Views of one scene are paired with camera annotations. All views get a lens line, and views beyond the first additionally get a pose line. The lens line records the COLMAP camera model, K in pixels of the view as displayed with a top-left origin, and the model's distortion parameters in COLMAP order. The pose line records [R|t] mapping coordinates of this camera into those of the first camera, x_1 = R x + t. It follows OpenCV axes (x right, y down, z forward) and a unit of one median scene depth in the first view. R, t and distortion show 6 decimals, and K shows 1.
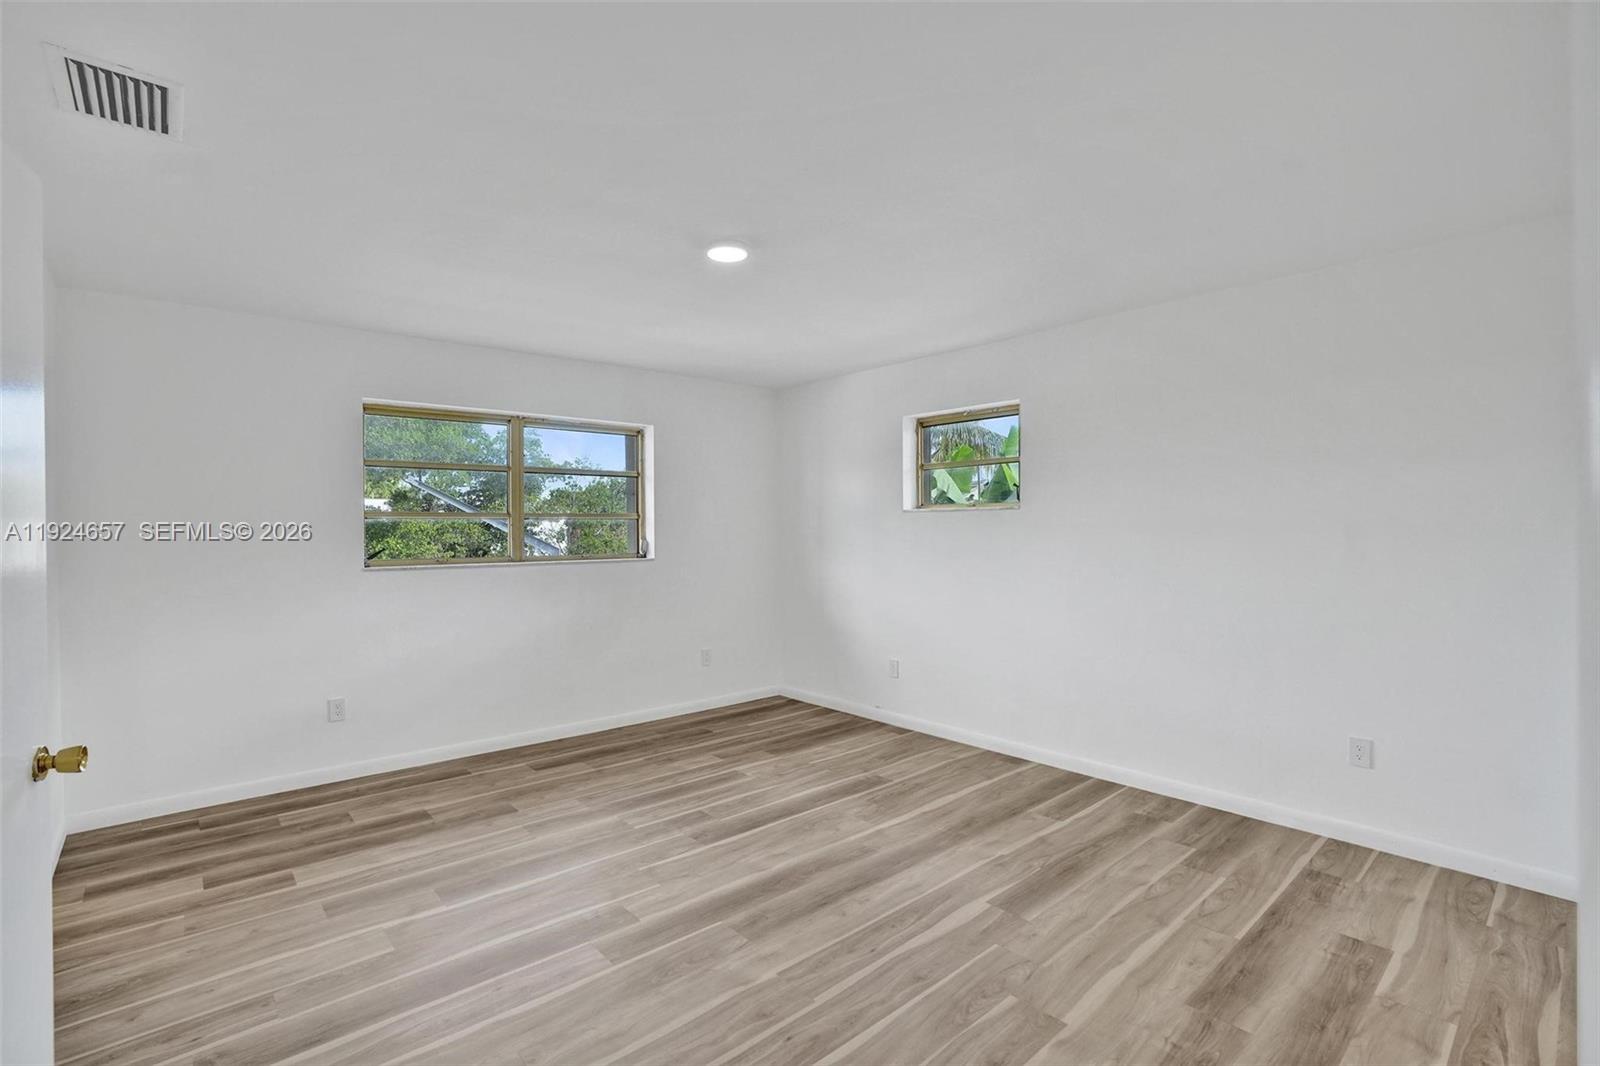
lens RADIAL K [[777.5, 0, 800.0], [0, 777.5, 533.0], [0, 0, 1]] dist [-0.058613, 0.029092]
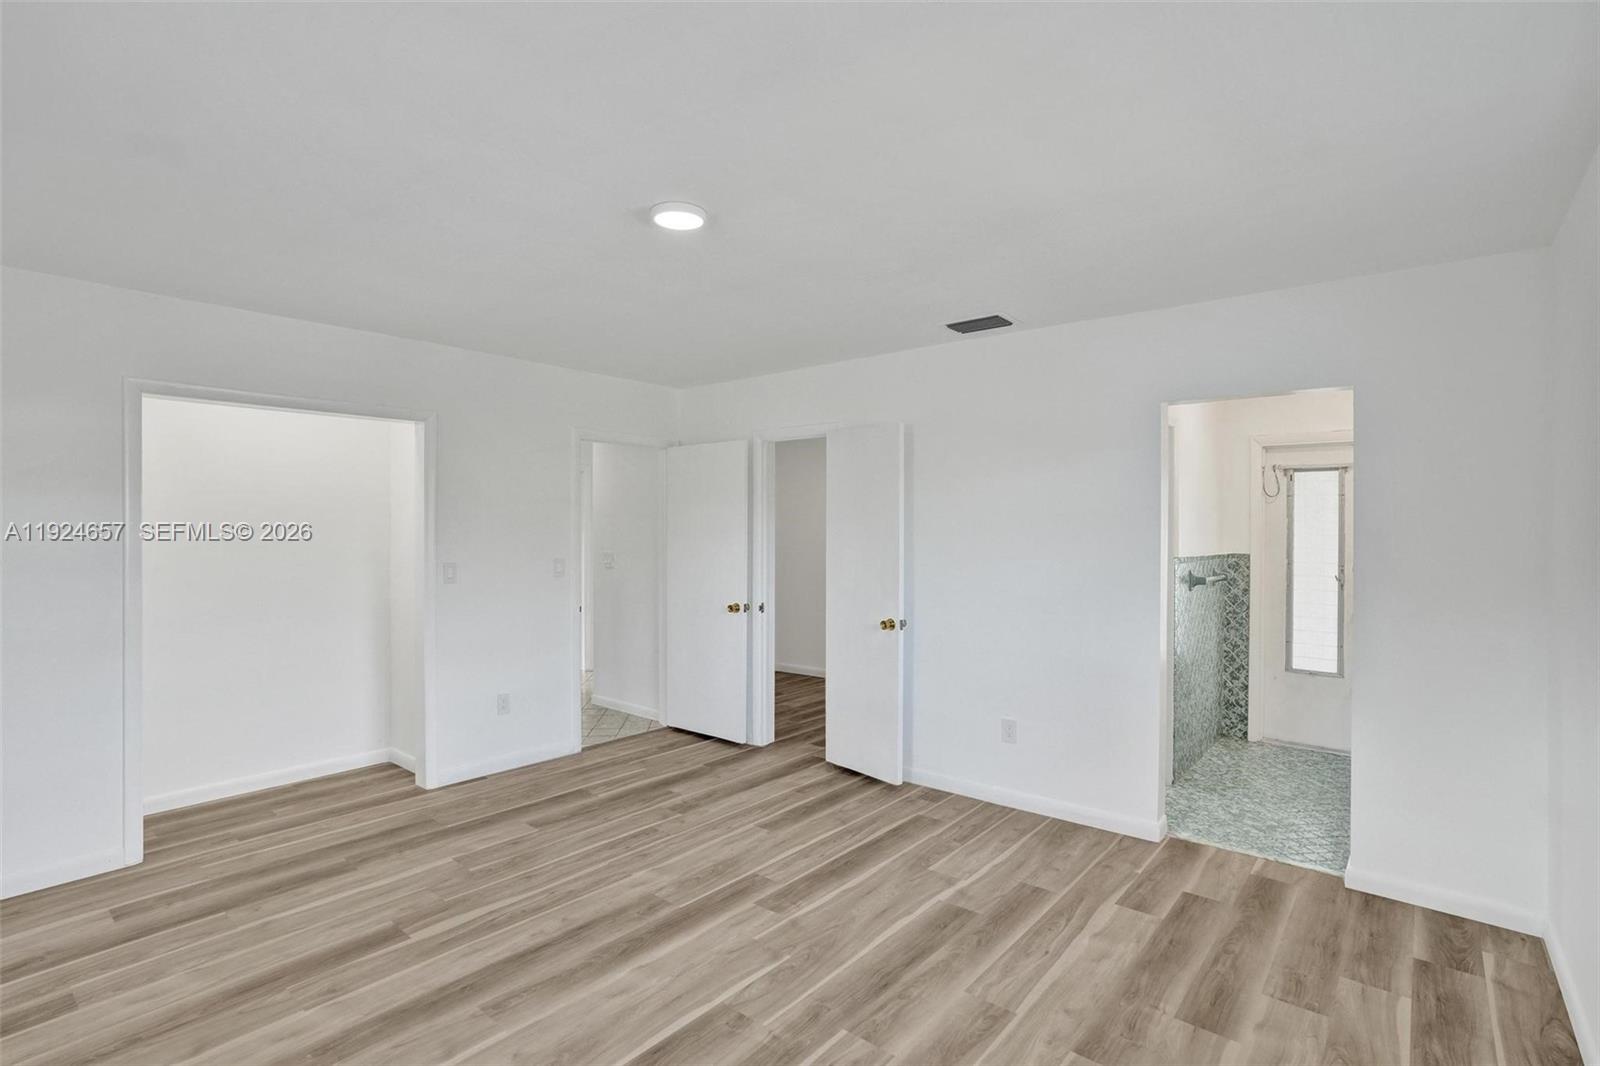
lens RADIAL K [[777.5, 0, 800.0], [0, 777.5, 533.0], [0, 0, 1]] dist [-0.058613, 0.029092]
pose [[-0.989497, 0.007102, -0.144382, -0.110774], [0.005077, 0.999884, 0.014394, -0.046041], [0.144467, 0.013510, -0.989417, 1.987932]]
